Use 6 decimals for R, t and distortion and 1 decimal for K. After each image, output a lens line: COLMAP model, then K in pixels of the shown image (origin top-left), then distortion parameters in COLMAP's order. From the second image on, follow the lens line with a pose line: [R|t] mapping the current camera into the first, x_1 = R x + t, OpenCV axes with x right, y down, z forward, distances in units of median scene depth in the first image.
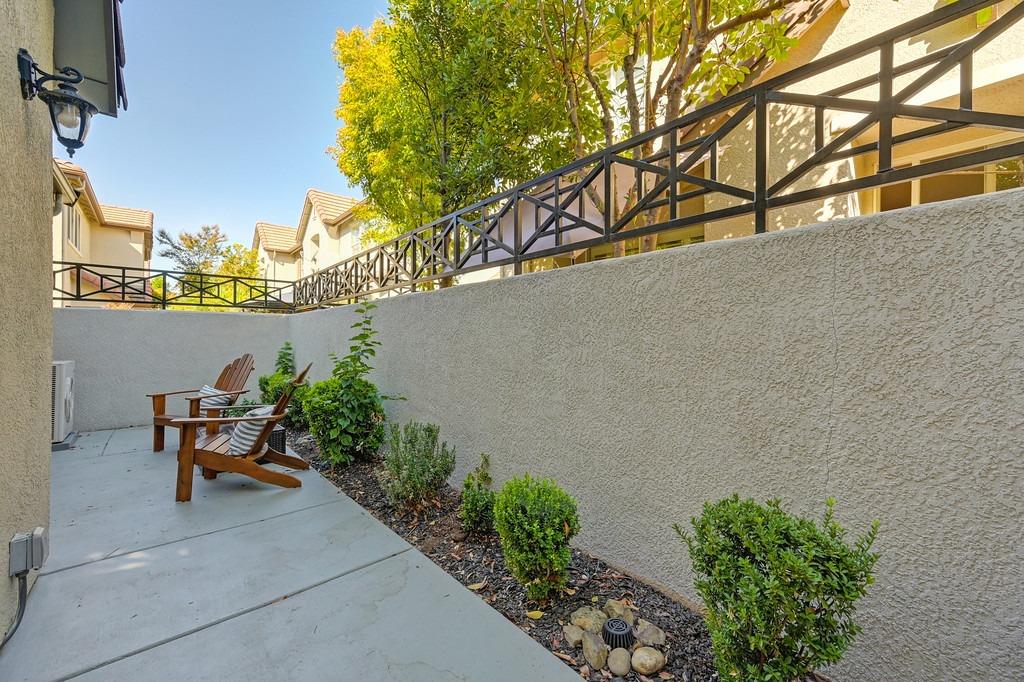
lens RADIAL K [[403.1, 0, 517.7], [0, 403.1, 343.8], [0, 0, 1]] dist [-0.002438, -0.000073]
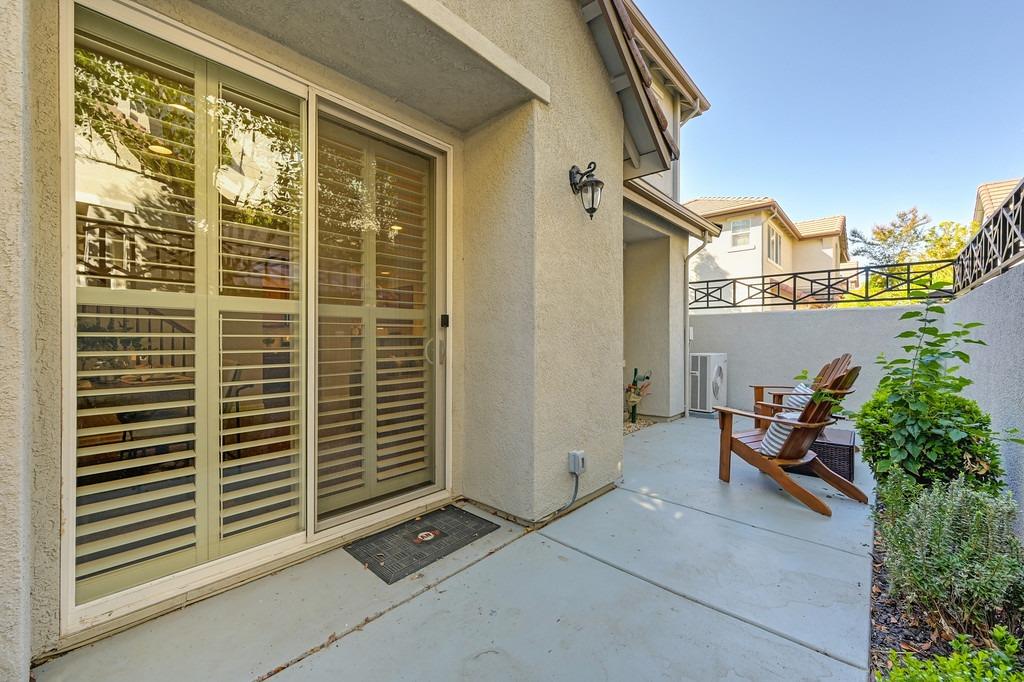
lens RADIAL K [[403.1, 0, 517.7], [0, 403.1, 343.8], [0, 0, 1]] dist [-0.002438, -0.000073]
pose [[0.096674, 0.014110, -0.995216, 0.187984], [-0.010558, 0.999858, 0.013150, -0.000344], [0.995260, 0.009236, 0.096809, 0.253388]]
